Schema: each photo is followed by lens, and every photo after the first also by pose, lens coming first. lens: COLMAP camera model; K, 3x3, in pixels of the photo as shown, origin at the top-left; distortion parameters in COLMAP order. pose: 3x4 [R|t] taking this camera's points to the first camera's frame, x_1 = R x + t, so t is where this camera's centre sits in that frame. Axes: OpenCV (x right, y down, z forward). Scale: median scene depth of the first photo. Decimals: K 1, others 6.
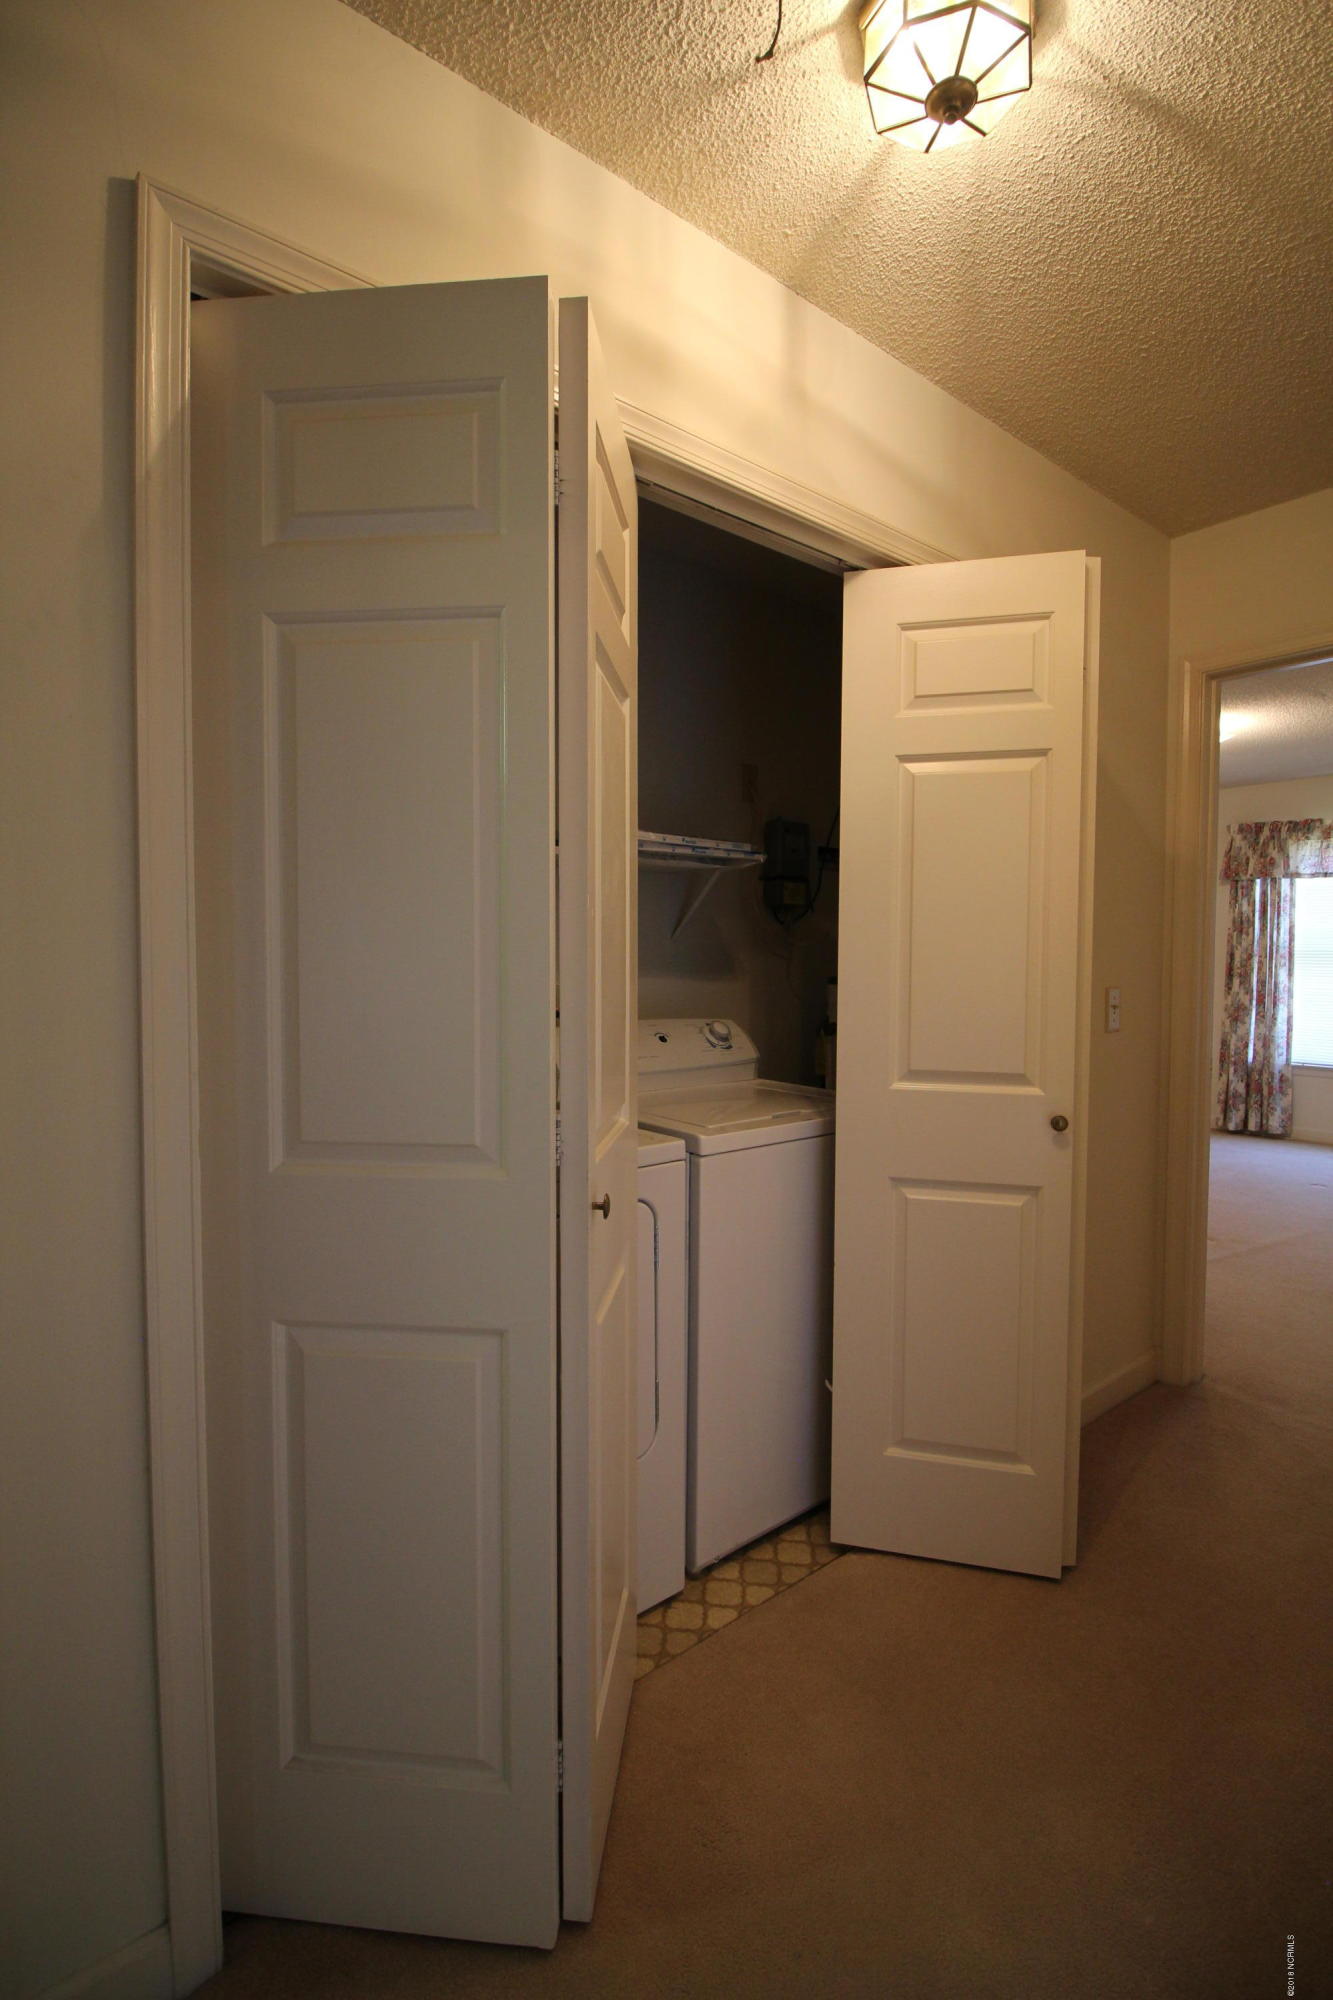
lens RADIAL K [[930.3, 0, 656.0], [0, 930.3, 994.7], [0, 0, 1]] dist [-0.004859, -0.009707]
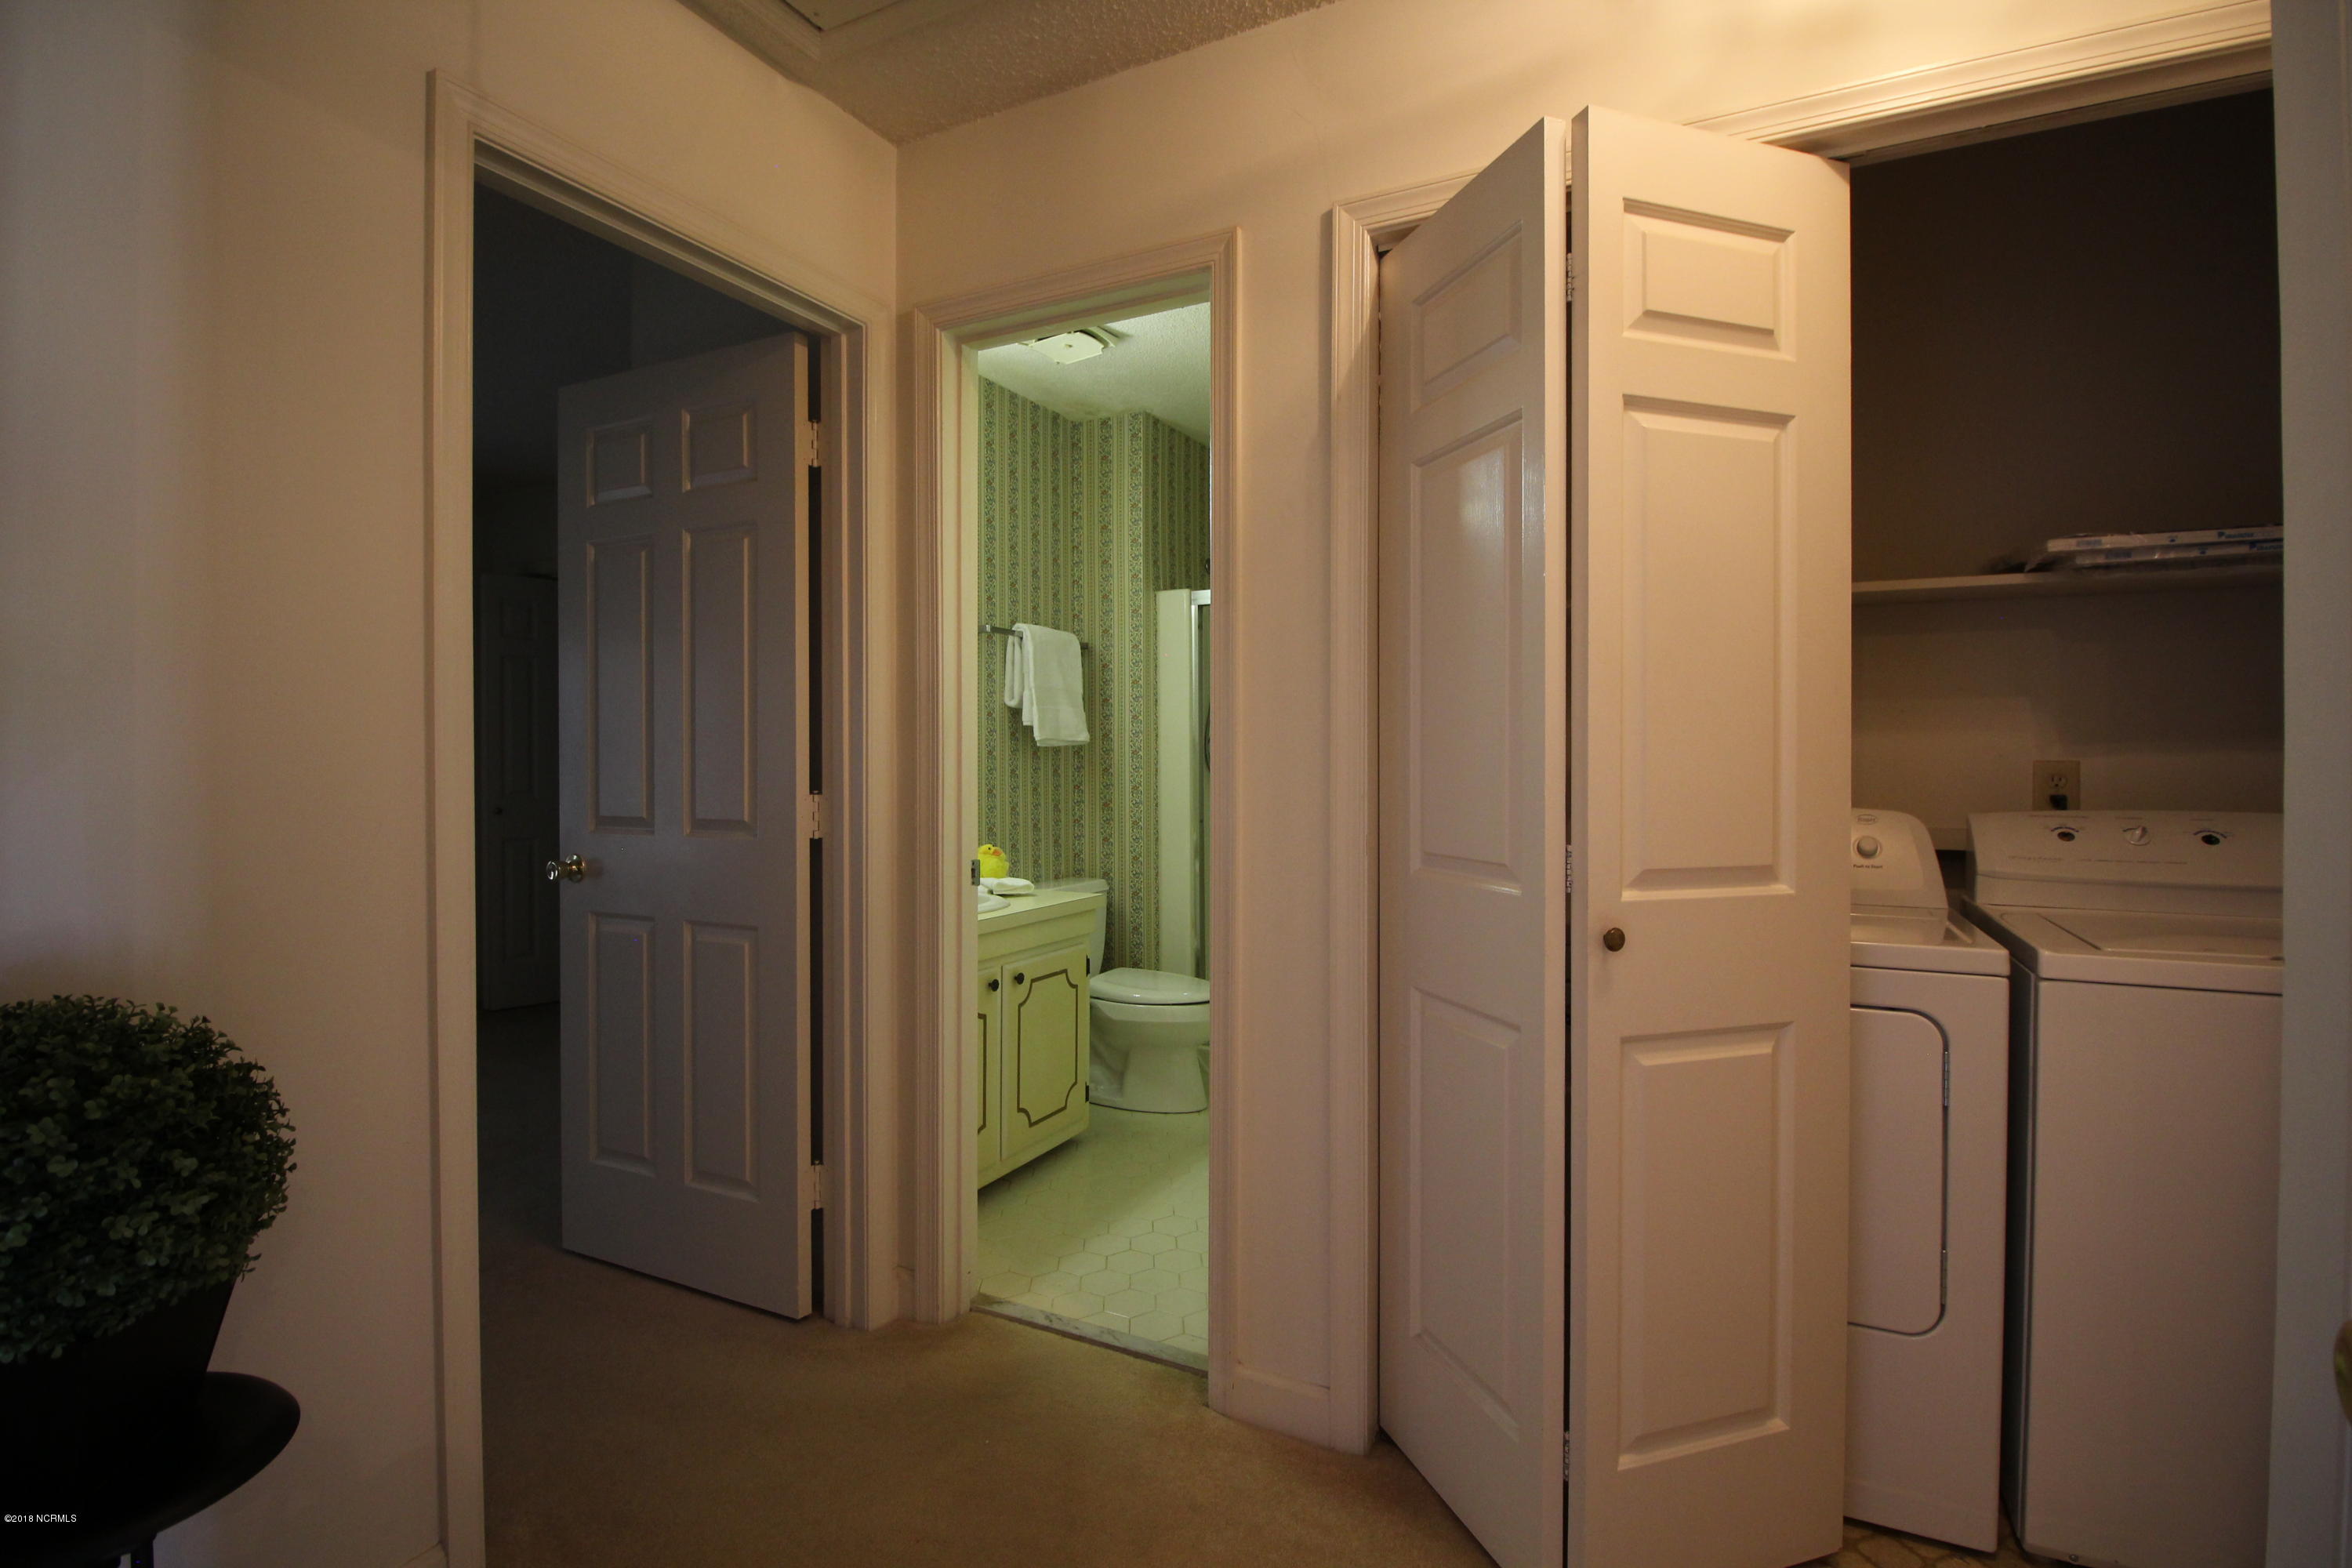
lens RADIAL K [[1094.1, 0, 1185.5], [0, 1094.1, 787.0], [0, 0, 1]] dist [-0.004859, -0.009707]
pose [[0.402385, 0.014908, -0.915349, 0.565055], [-0.033835, 0.999426, 0.001404, 0.046122], [0.914845, 0.030406, 0.402658, 0.037399]]
